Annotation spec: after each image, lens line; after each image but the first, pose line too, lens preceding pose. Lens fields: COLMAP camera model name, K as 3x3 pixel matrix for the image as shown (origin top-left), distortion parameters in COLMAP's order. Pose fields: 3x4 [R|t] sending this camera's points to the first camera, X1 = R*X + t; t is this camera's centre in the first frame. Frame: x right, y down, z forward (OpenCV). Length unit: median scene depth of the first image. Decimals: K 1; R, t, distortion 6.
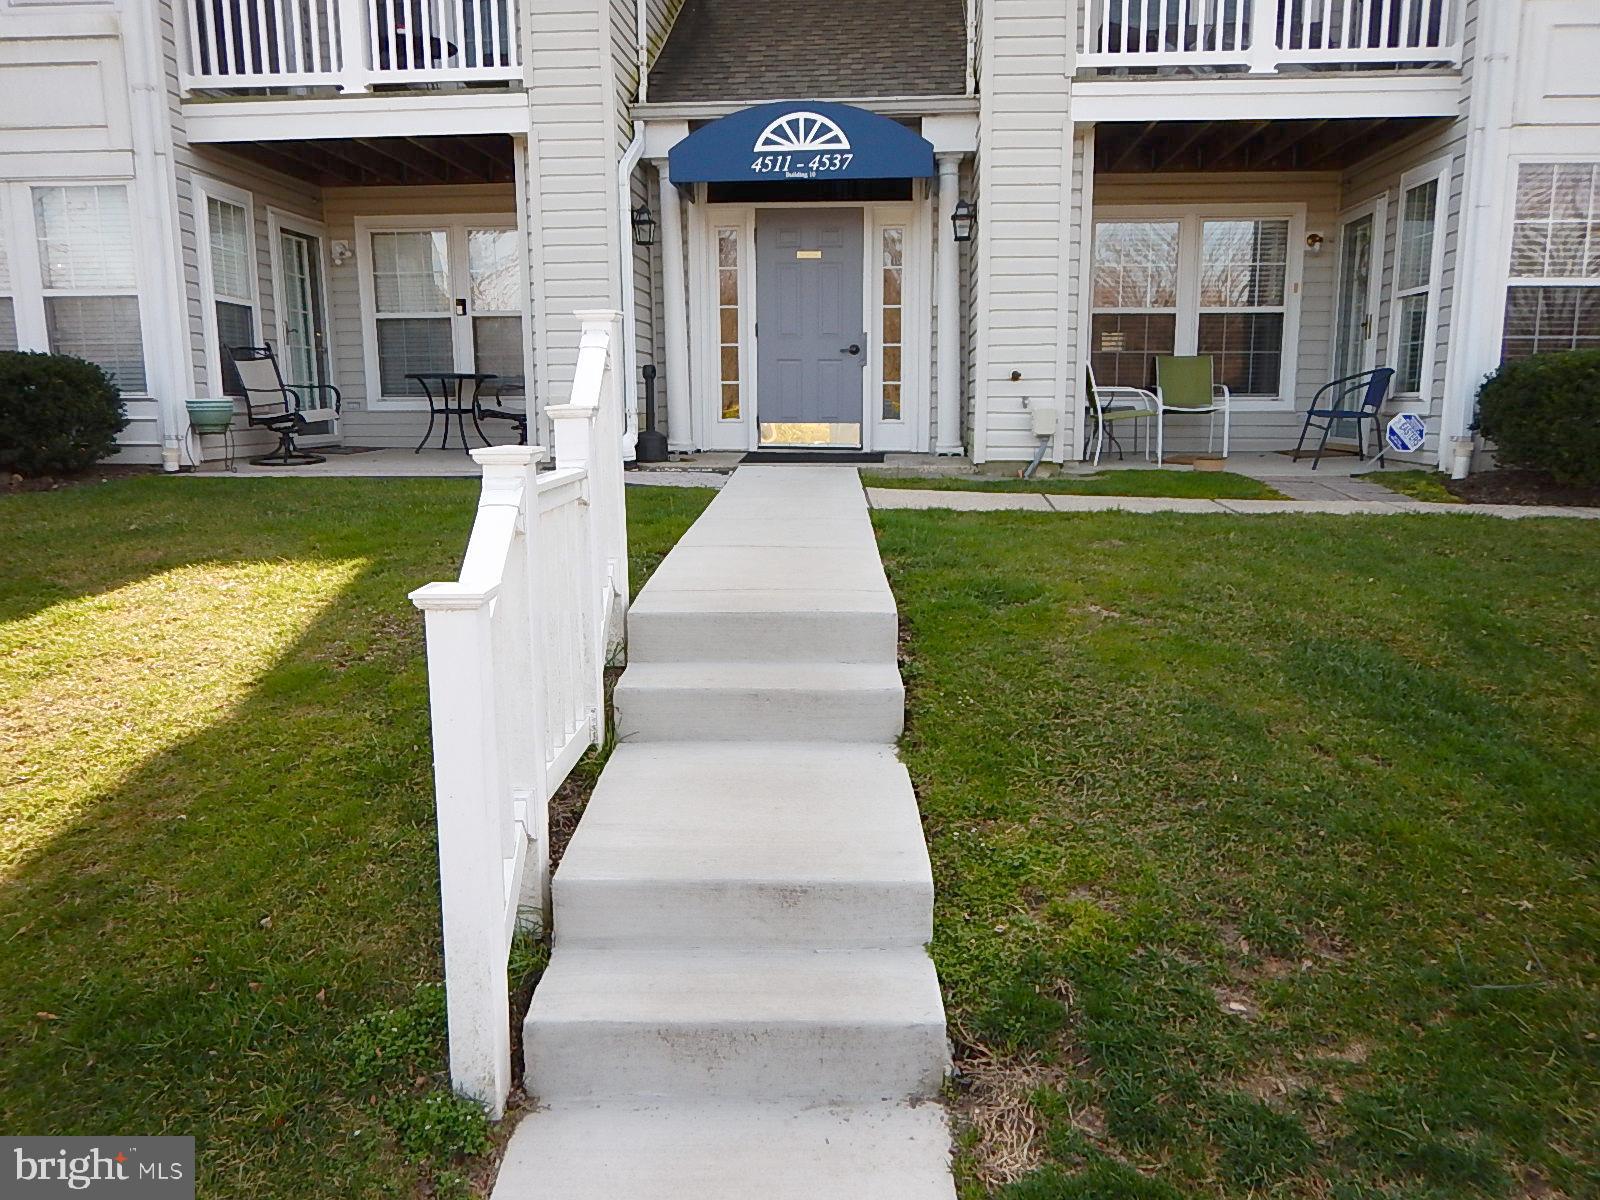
lens RADIAL K [[1135.6, 0, 800.0], [0, 1135.6, 600.0], [0, 0, 1]] dist [-0.005673, 0.000877]
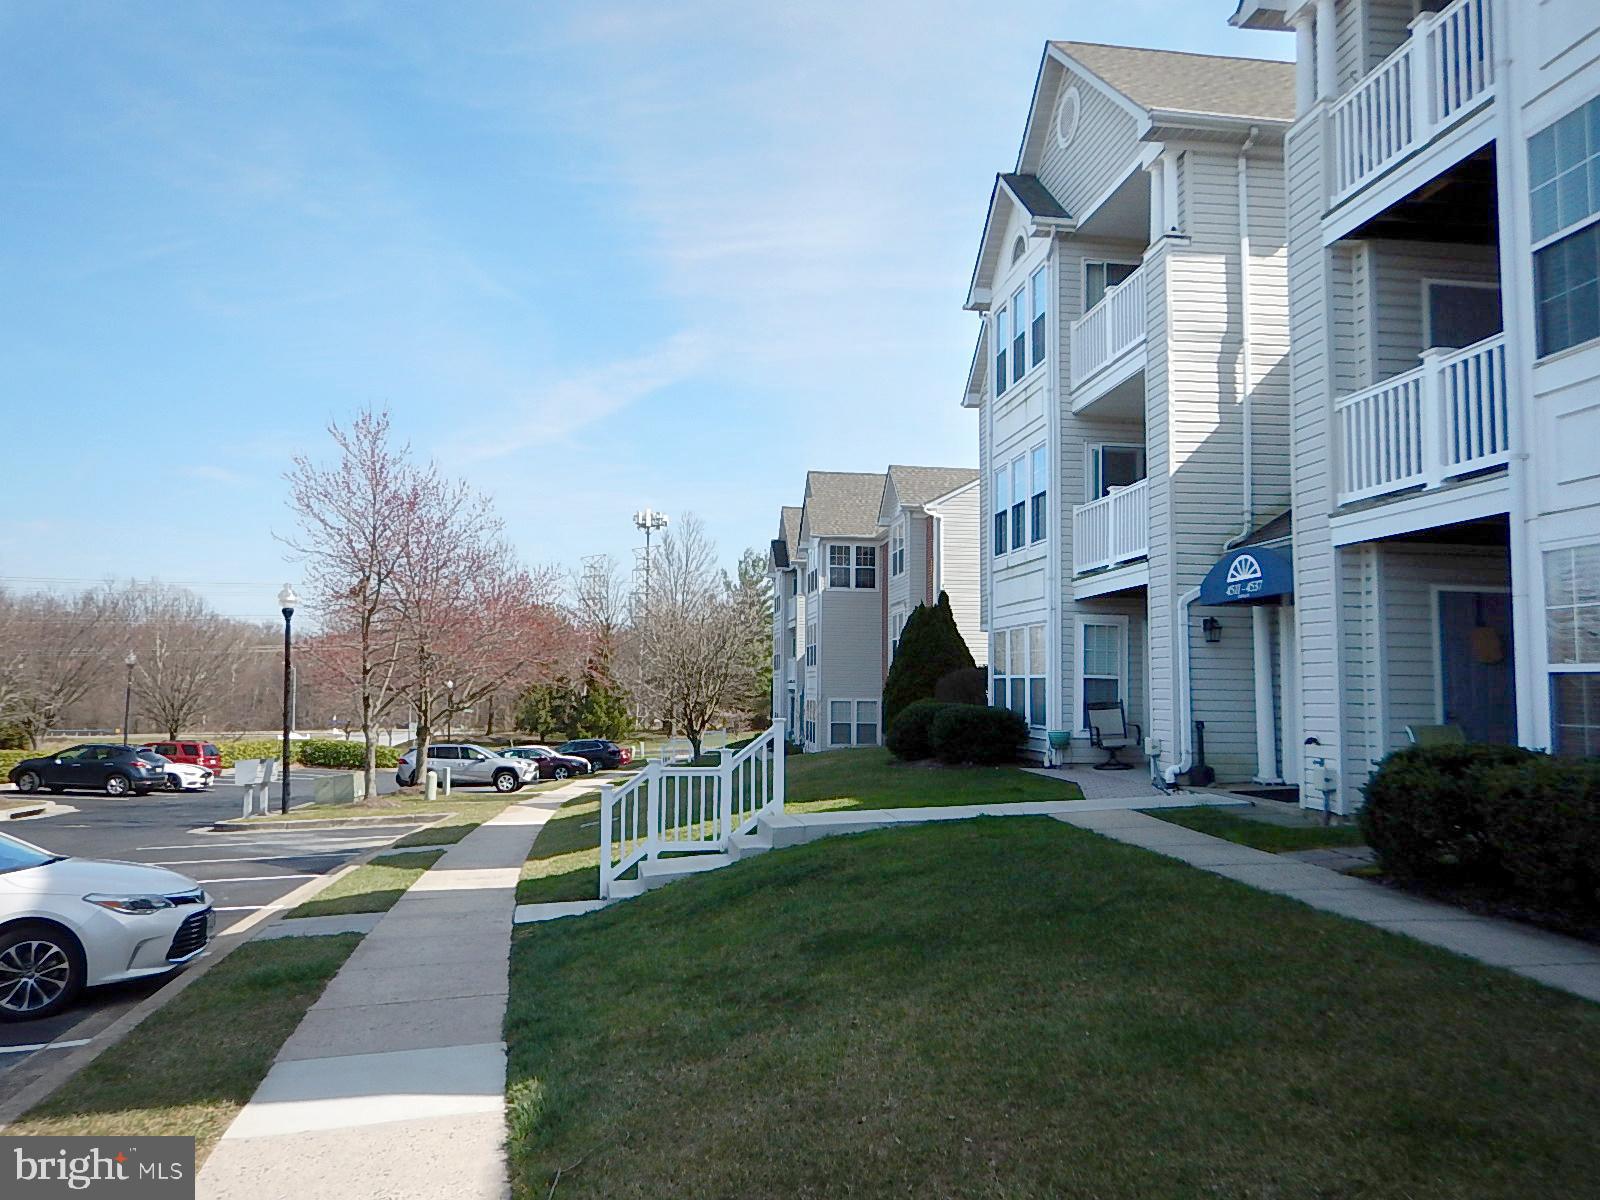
lens RADIAL K [[1146.3, 0, 808.2], [0, 1146.3, 594.1], [0, 0, 1]] dist [0.004635, 0.006606]
pose [[0.224211, -0.077065, -0.971489, 1.291753], [-0.173726, 0.977741, -0.117656, -0.107445], [0.958931, 0.195152, 0.205832, 0.165599]]
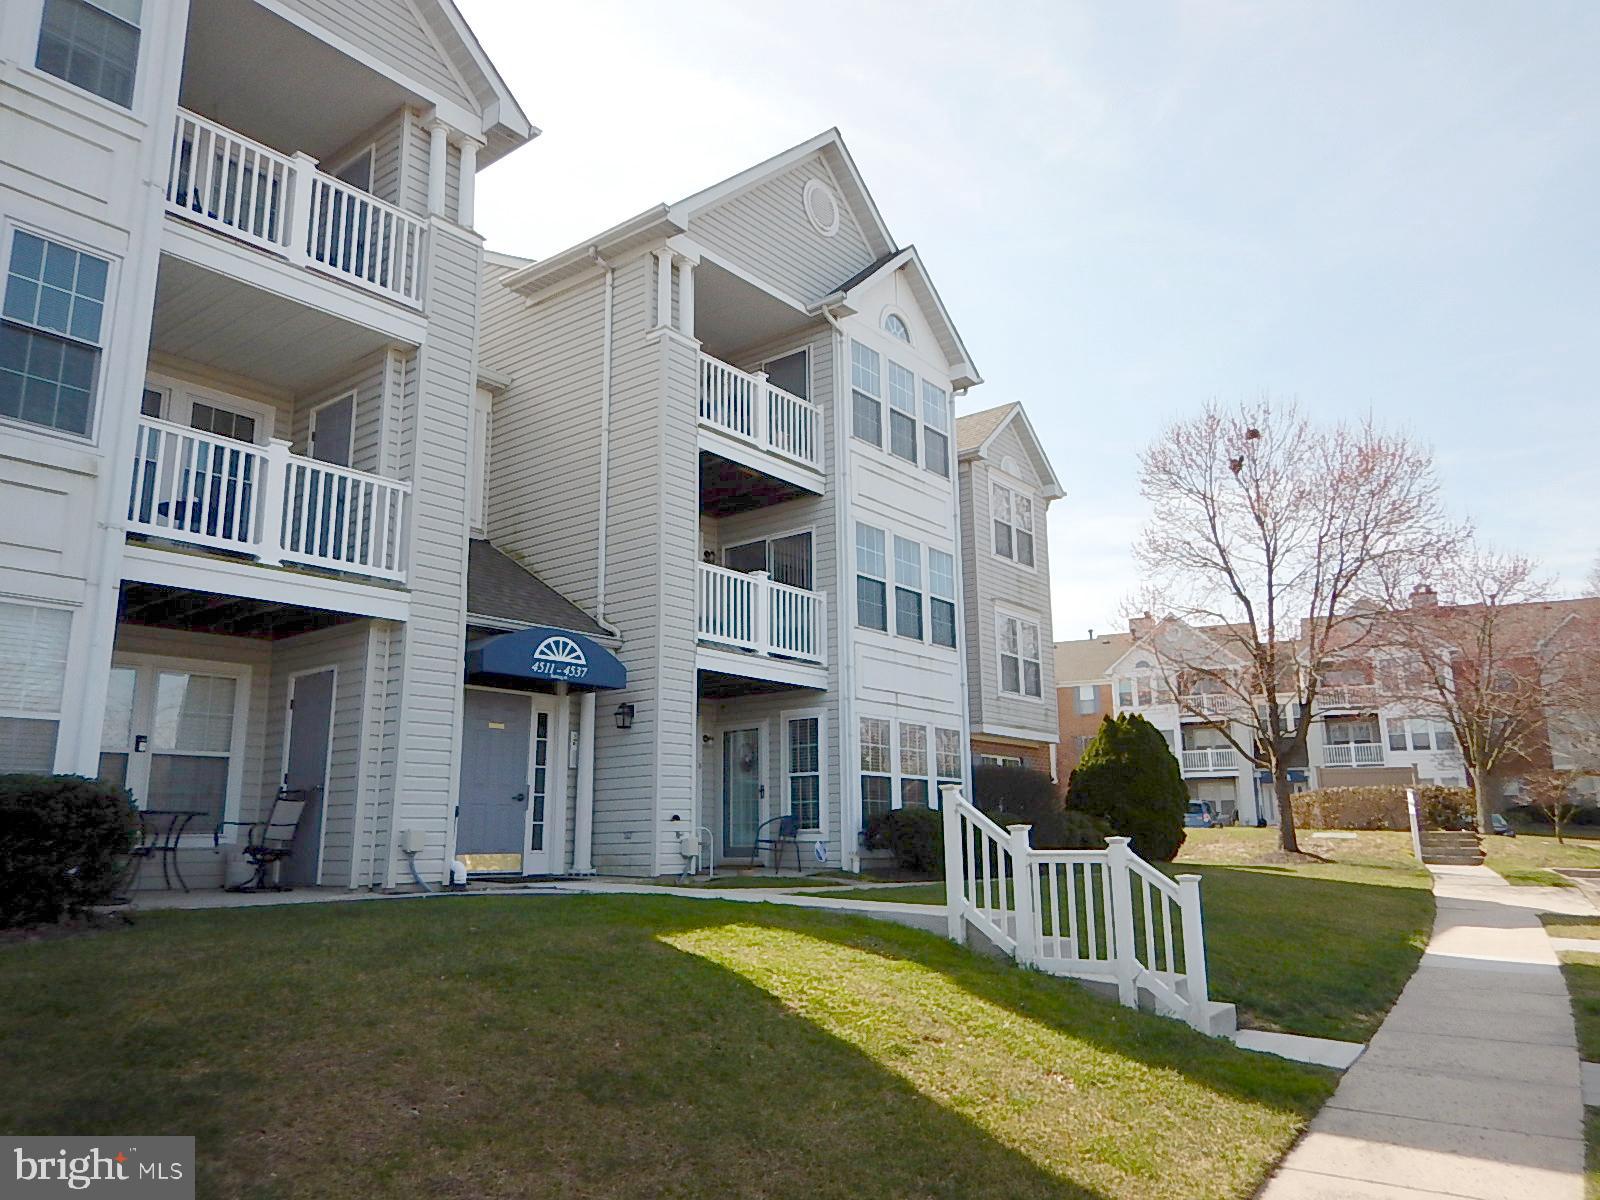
lens RADIAL K [[1146.3, 0, 808.2], [0, 1146.3, 594.1], [0, 0, 1]] dist [0.004635, 0.006606]
pose [[0.548533, 0.170952, 0.818466, -1.036588], [0.159952, 0.939343, -0.303398, 0.020396], [-0.820687, 0.297339, 0.487916, -0.005380]]
